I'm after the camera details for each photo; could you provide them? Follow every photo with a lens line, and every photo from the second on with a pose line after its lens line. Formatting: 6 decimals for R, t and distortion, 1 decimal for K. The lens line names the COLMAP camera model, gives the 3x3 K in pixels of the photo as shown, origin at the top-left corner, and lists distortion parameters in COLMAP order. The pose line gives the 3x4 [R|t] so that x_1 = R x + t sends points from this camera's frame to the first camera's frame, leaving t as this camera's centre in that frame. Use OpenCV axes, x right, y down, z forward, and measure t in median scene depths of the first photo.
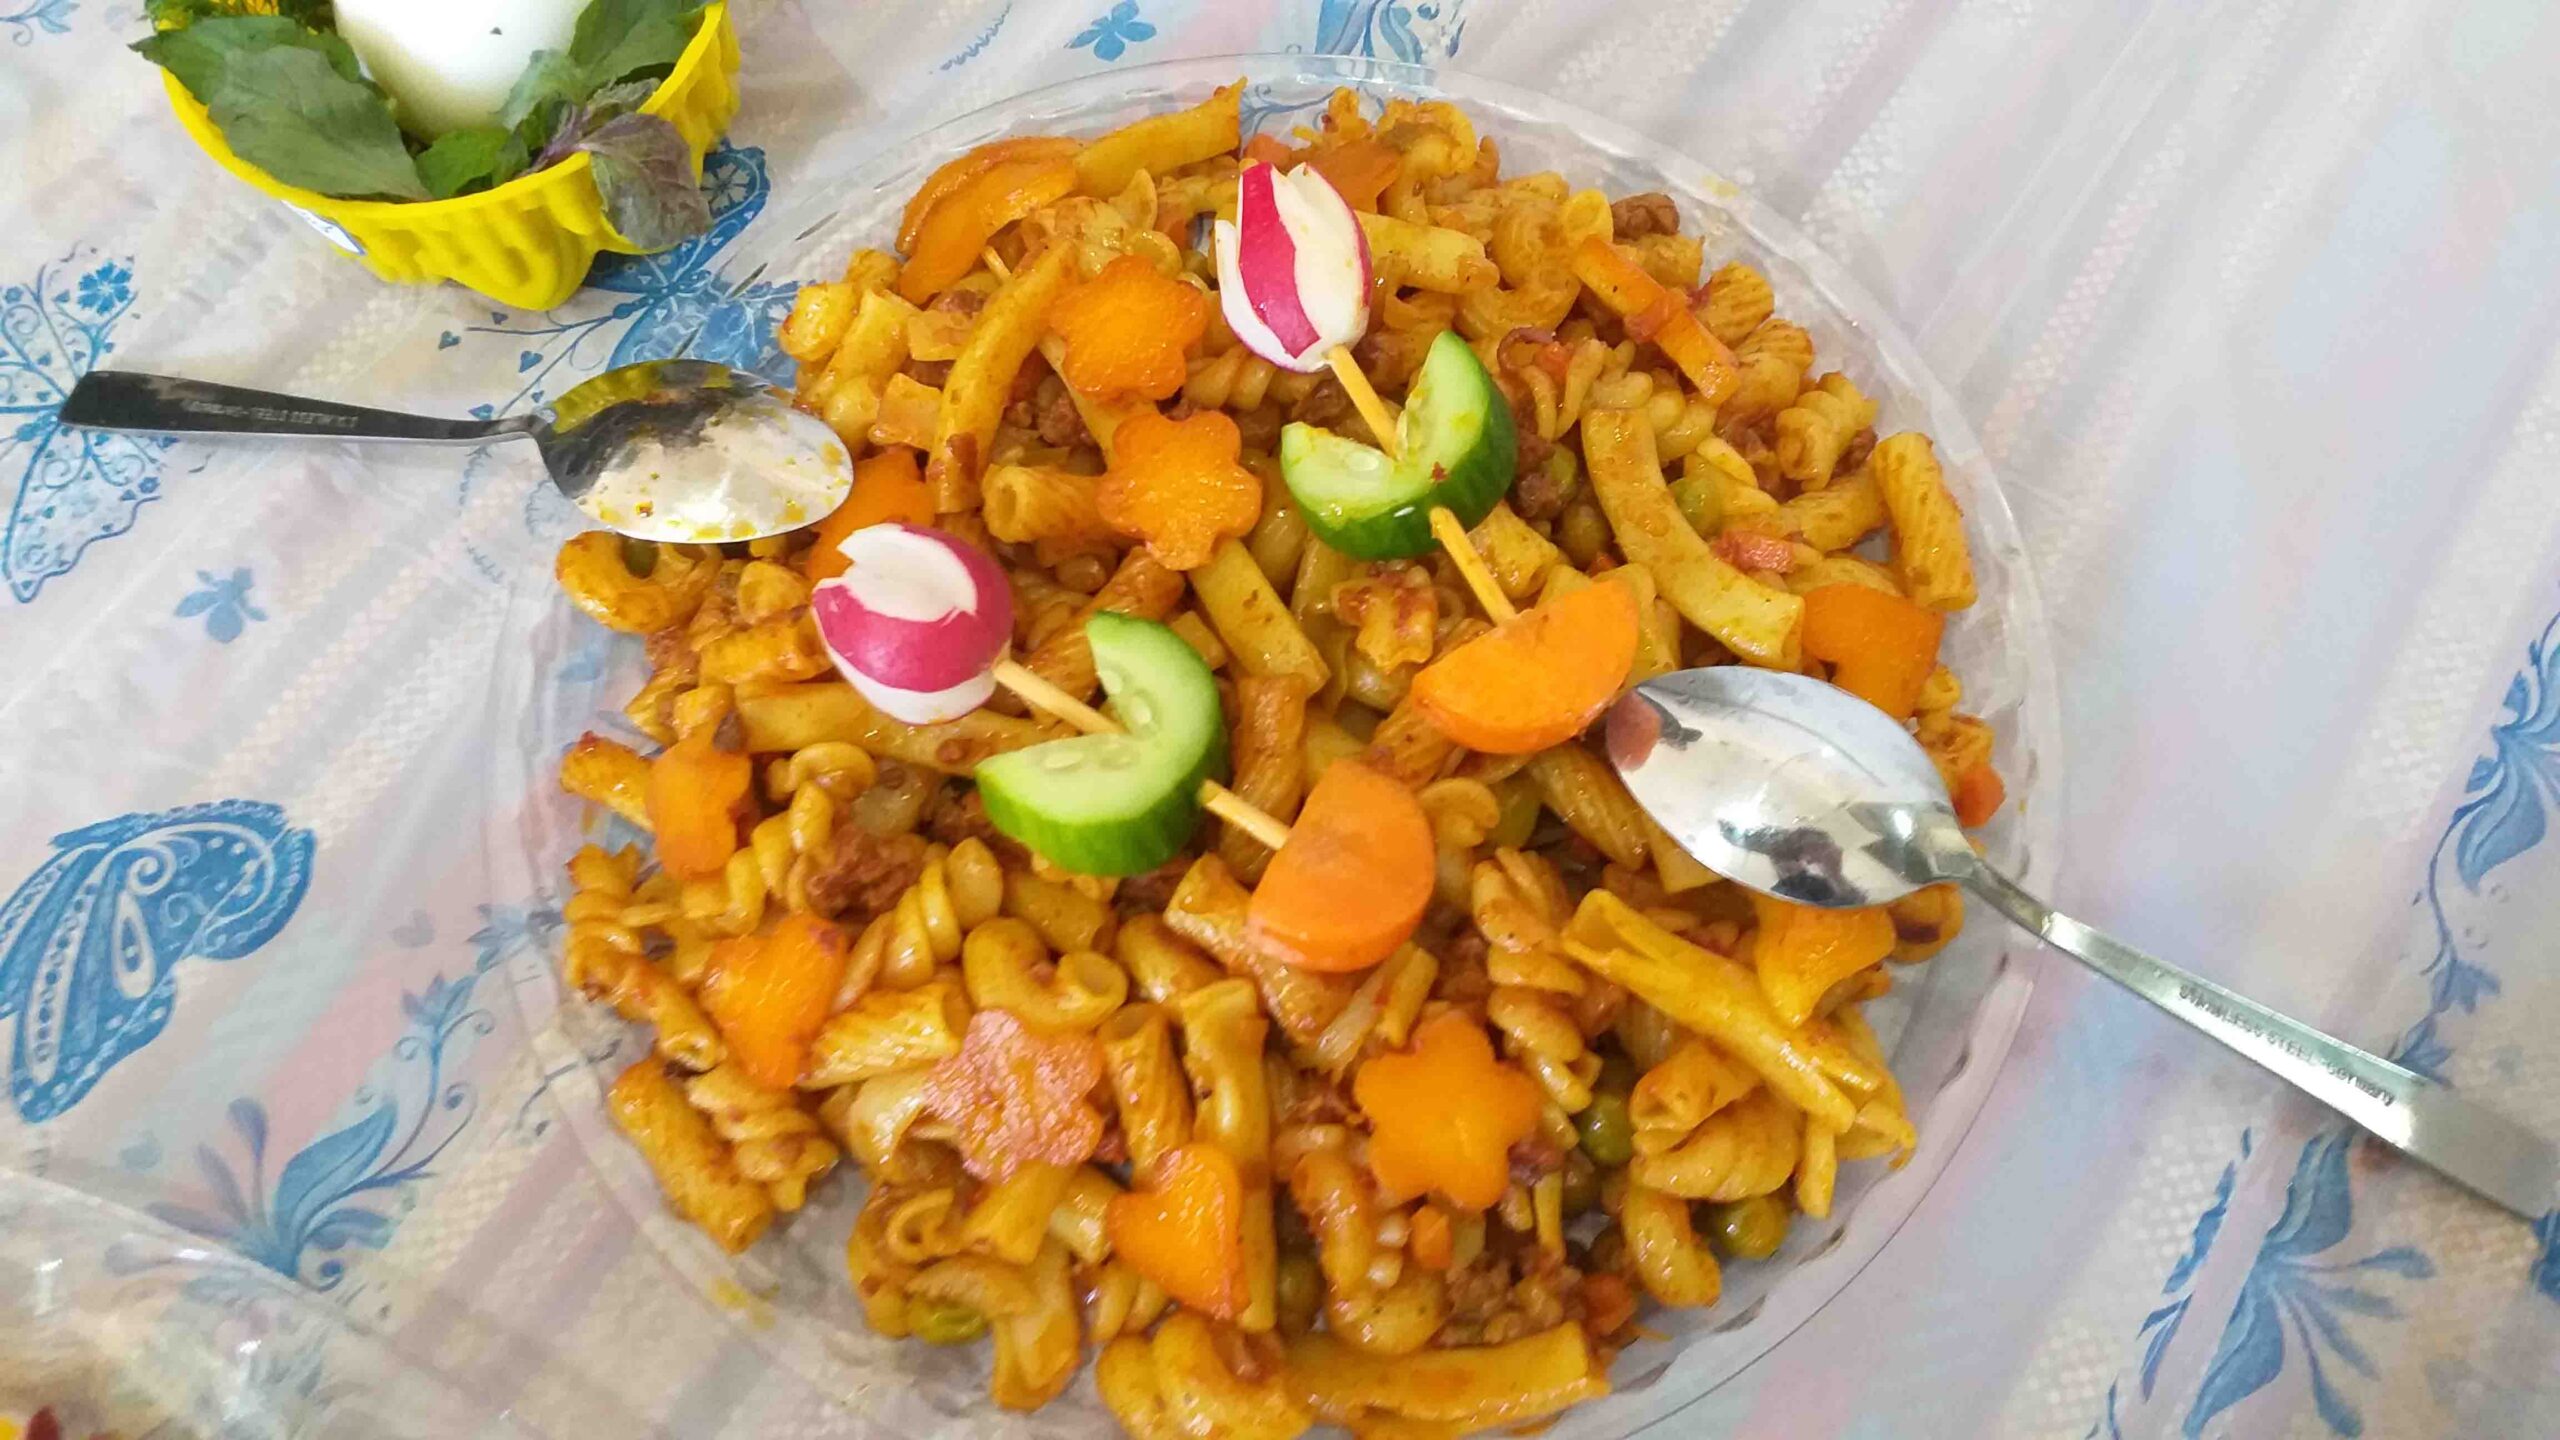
lens RADIAL K [[2037.1, 0, 1290.6], [0, 2037.1, 711.4], [0, 0, 1]] dist [0.126274, -0.231375]
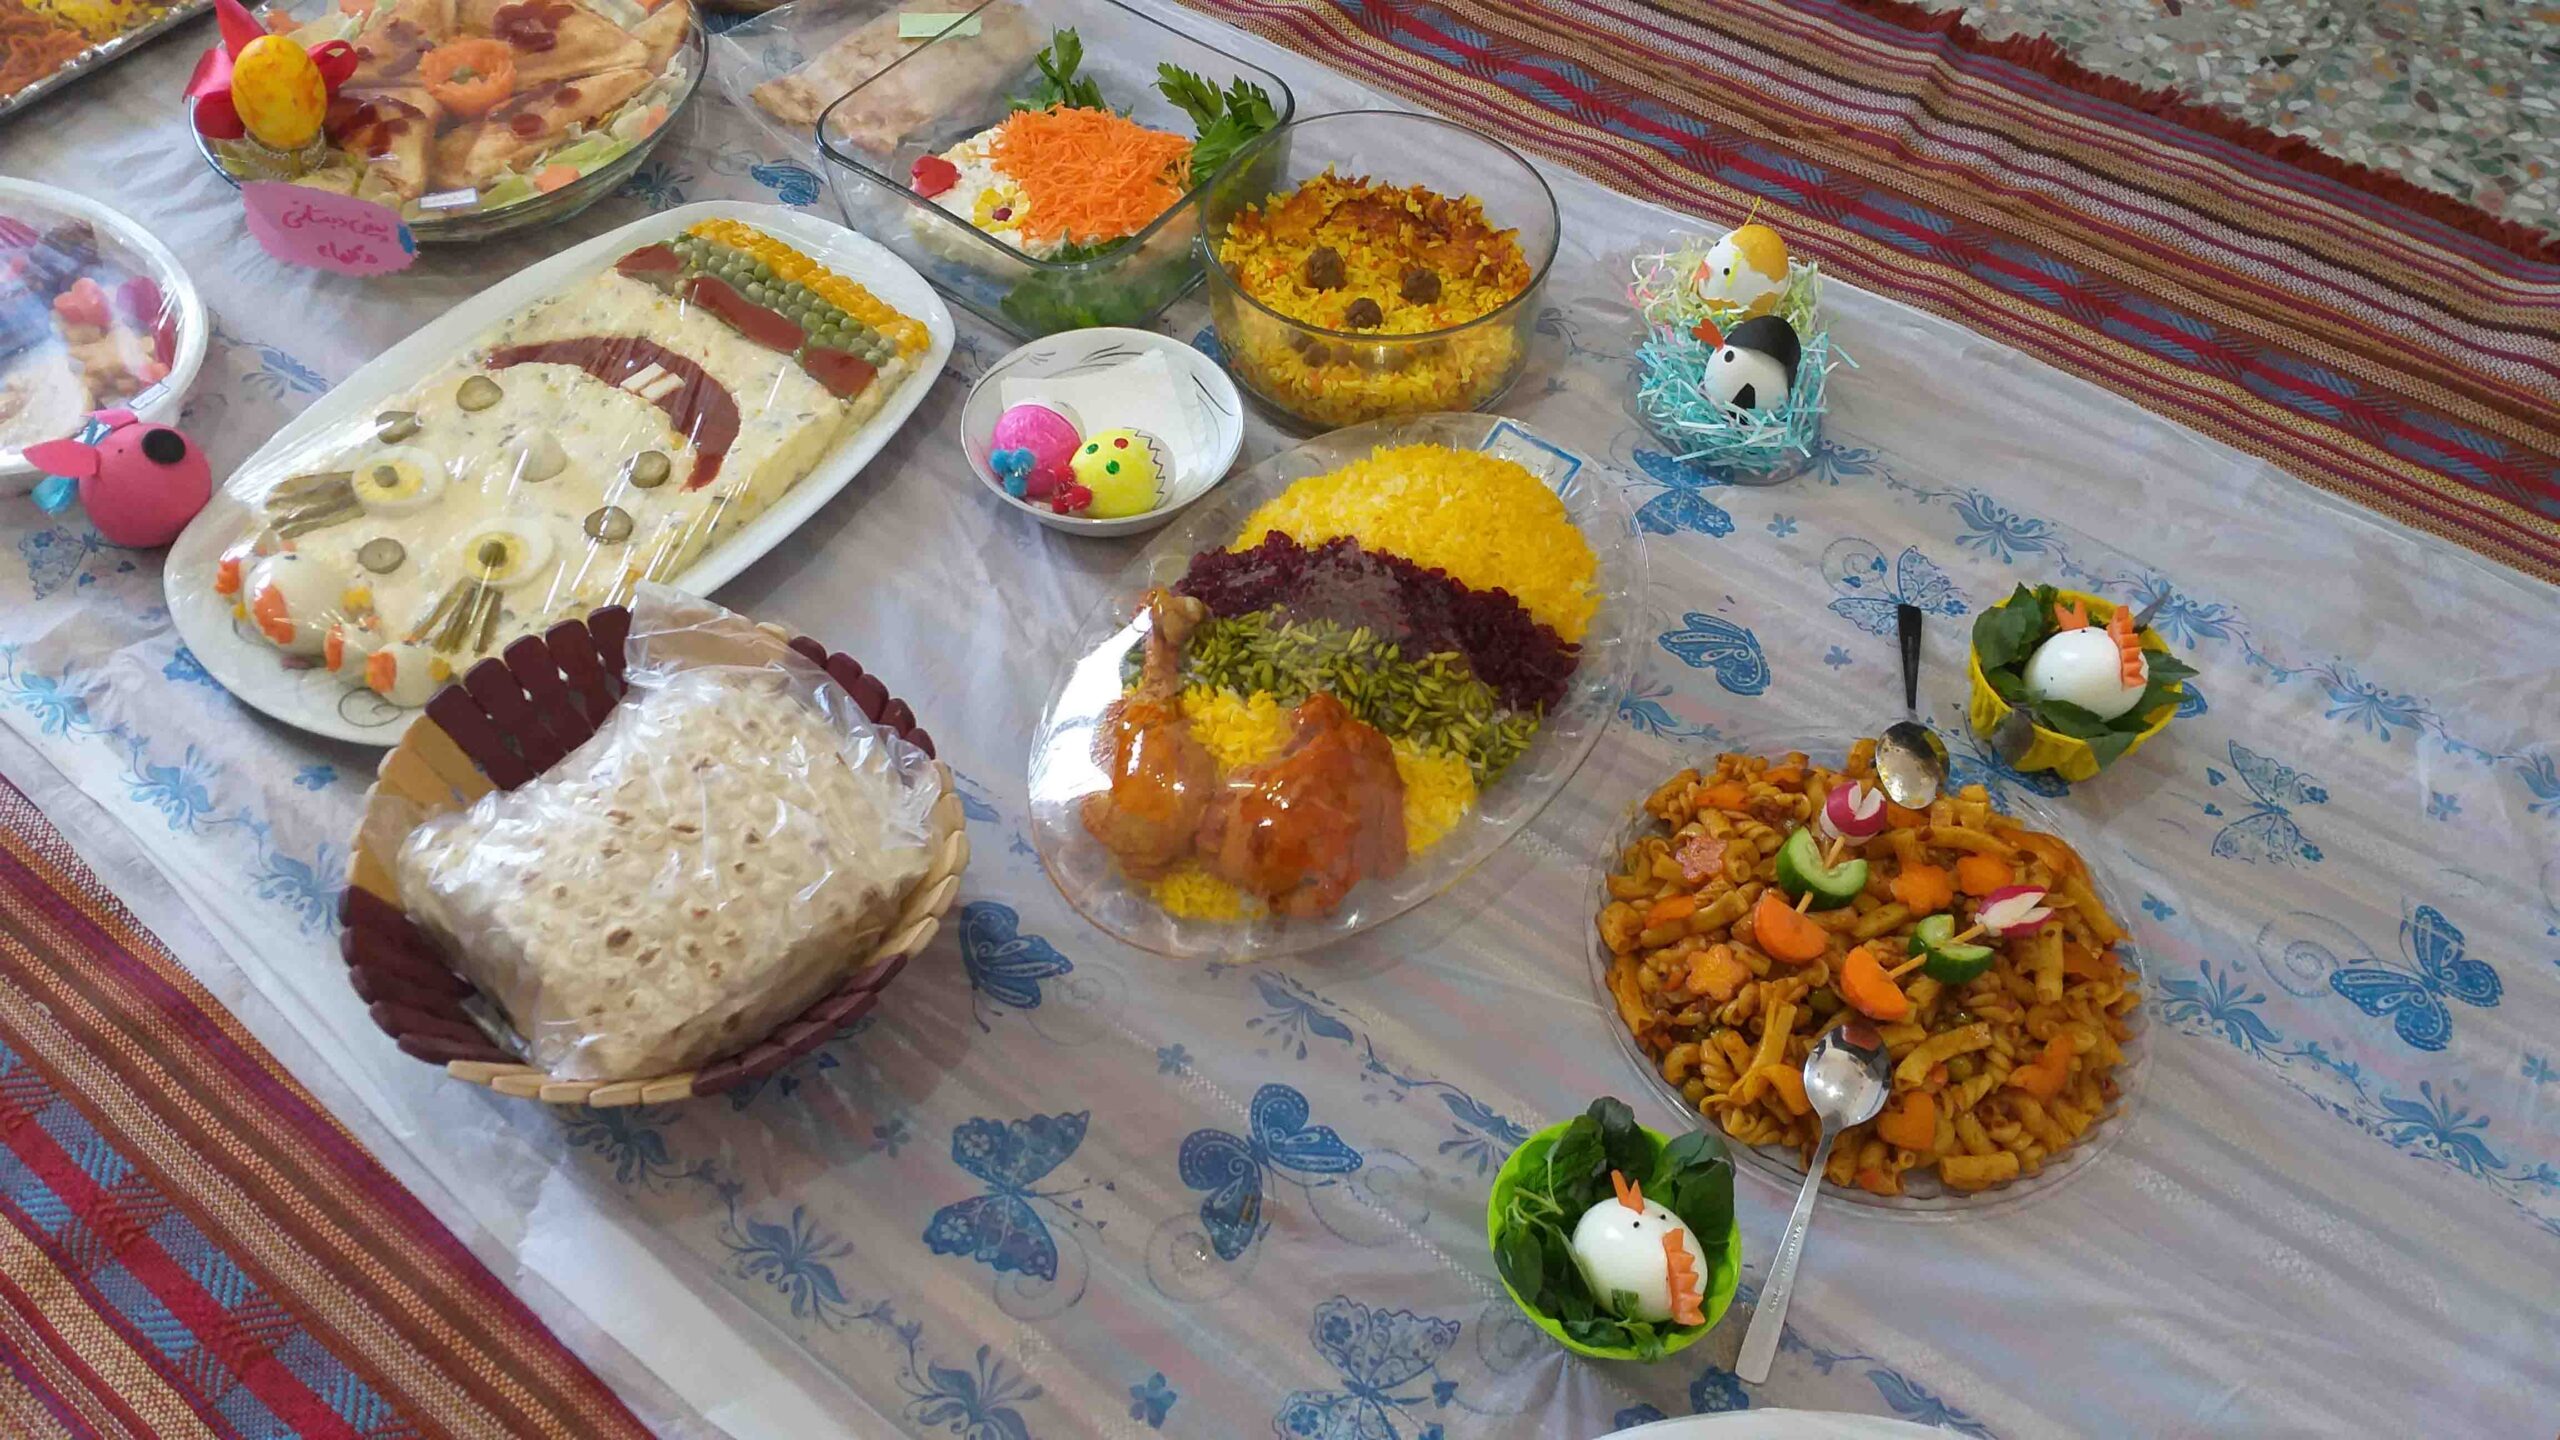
lens RADIAL K [[2037.1, 0, 1290.6], [0, 2037.1, 711.4], [0, 0, 1]] dist [0.126274, -0.231375]
pose [[0.004748, 0.795638, -0.605754, 1.500532], [-0.930020, 0.226121, 0.289712, -0.178940], [0.367479, 0.561987, 0.741032, -1.612068]]
